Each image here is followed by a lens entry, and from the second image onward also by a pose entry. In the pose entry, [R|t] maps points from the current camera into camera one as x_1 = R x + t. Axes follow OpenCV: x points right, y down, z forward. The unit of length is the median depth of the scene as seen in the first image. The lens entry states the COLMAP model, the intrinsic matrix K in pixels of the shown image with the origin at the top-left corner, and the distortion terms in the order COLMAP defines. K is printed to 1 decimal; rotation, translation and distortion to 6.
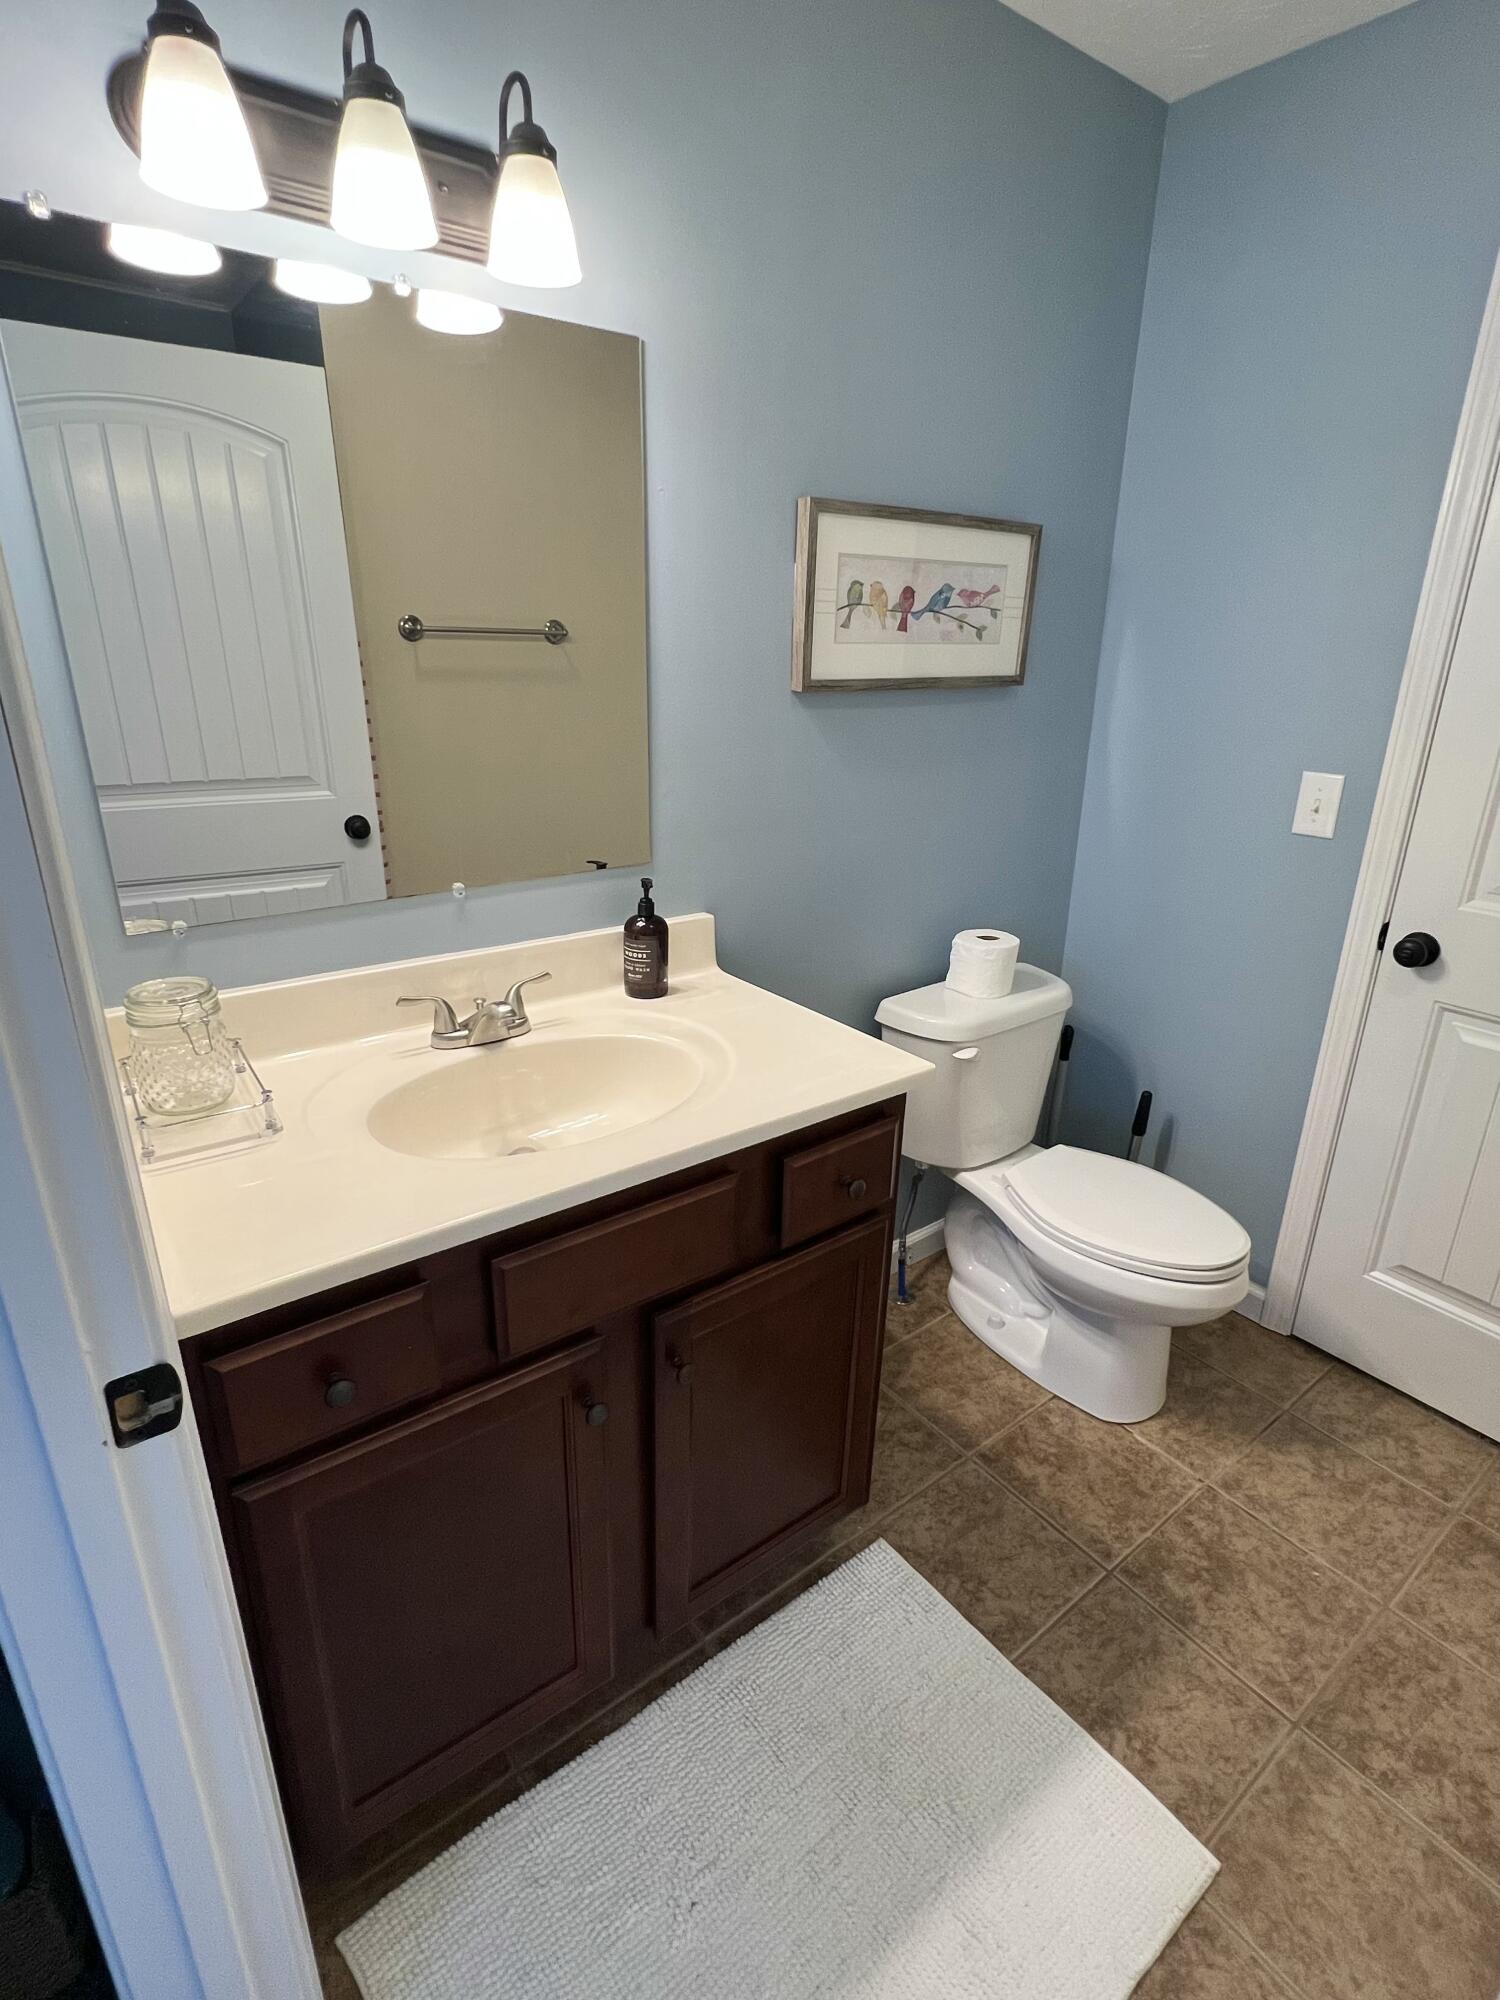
lens RADIAL K [[975.8, 0, 762.9], [0, 975.8, 984.4], [0, 0, 1]] dist [-0.000844, 0.000187]
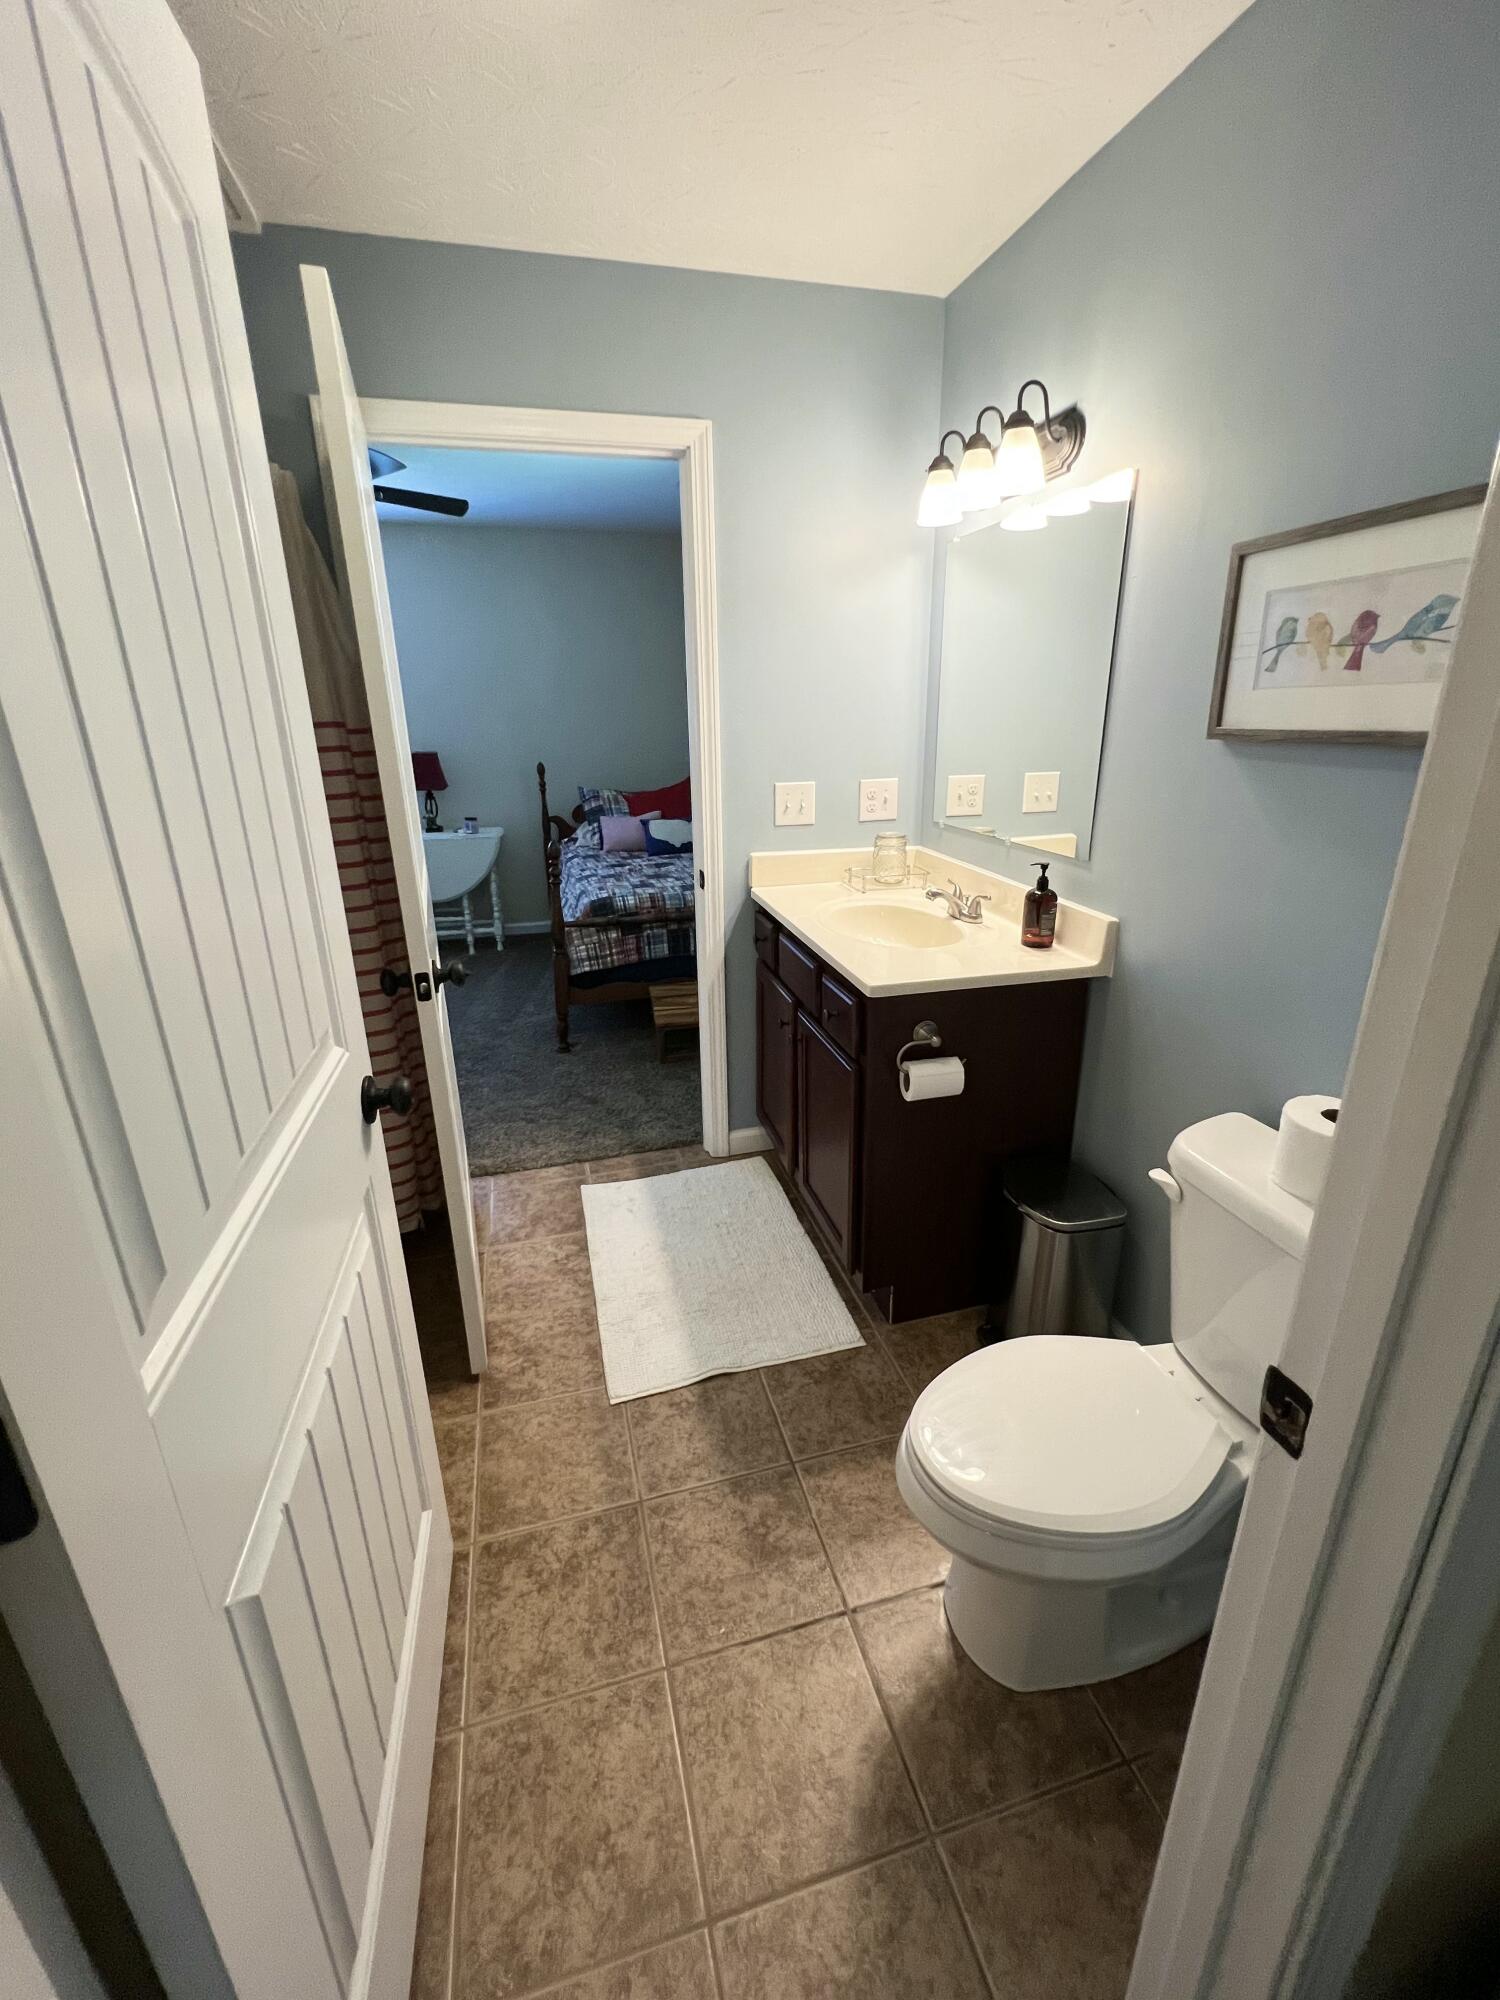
lens RADIAL K [[820.2, 0, 749.8], [0, 820.2, 978.5], [0, 0, 1]] dist [-0.001571, -0.000113]
pose [[-0.377031, 0.282721, -0.881996, 0.985801], [-0.298430, 0.864404, 0.404654, -0.274840], [0.876805, 0.415781, -0.241534, 0.852826]]
